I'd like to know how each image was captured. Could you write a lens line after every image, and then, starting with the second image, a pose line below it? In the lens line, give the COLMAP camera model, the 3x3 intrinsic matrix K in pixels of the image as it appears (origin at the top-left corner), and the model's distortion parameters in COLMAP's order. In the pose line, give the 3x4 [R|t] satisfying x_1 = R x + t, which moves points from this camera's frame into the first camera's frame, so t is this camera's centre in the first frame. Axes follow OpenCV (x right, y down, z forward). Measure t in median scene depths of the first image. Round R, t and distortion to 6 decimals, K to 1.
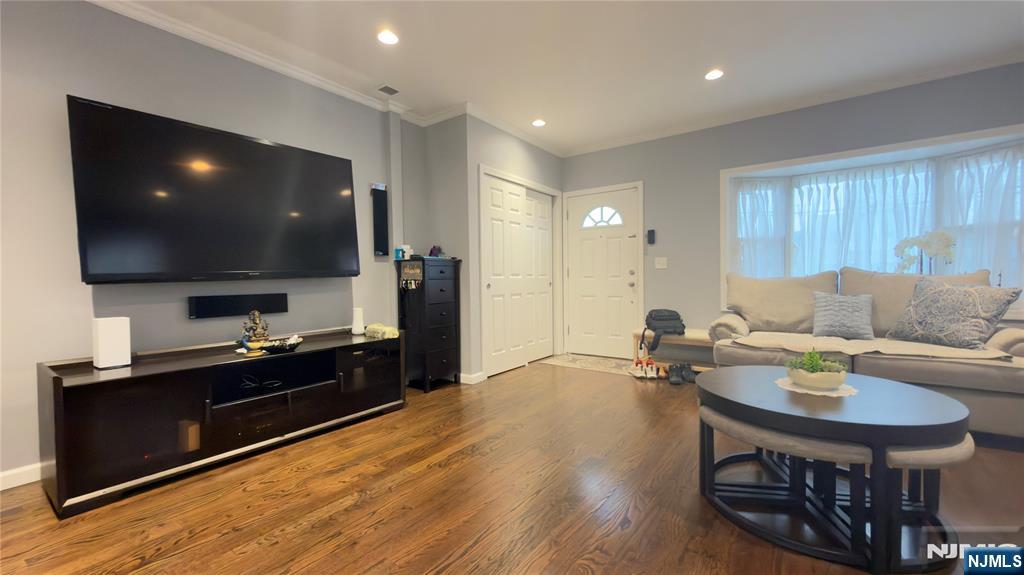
lens RADIAL K [[408.6, 0, 512.7], [0, 408.6, 288.1], [0, 0, 1]] dist [0.001706, -0.000203]
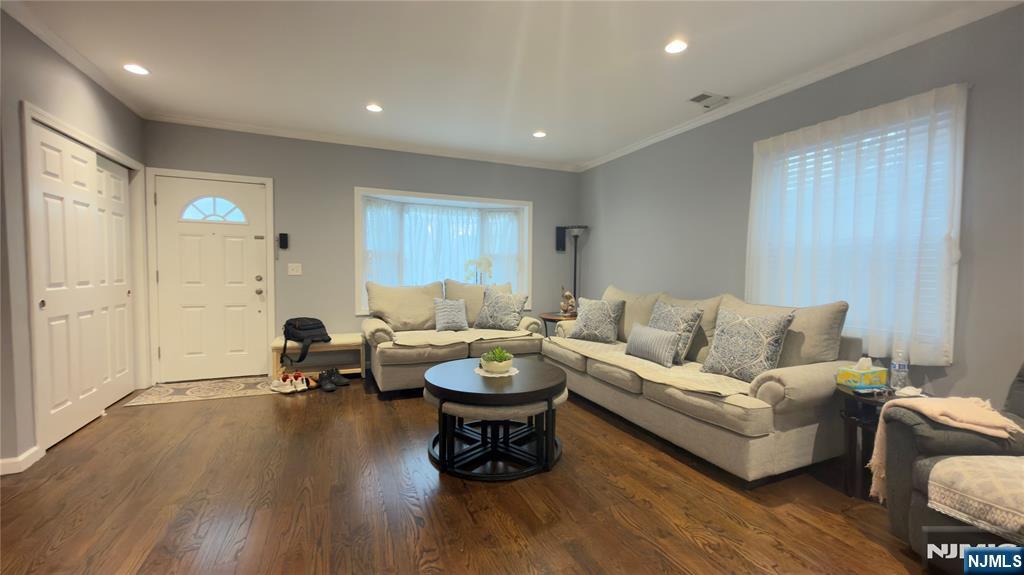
lens RADIAL K [[408.6, 0, 512.1], [0, 408.6, 291.0], [0, 0, 1]] dist [0.001706, -0.000203]
pose [[0.510136, -0.025401, 0.859719, -0.235323], [-0.000057, 0.999563, 0.029567, -0.044901], [-0.860094, -0.015132, 0.509911, 0.081949]]
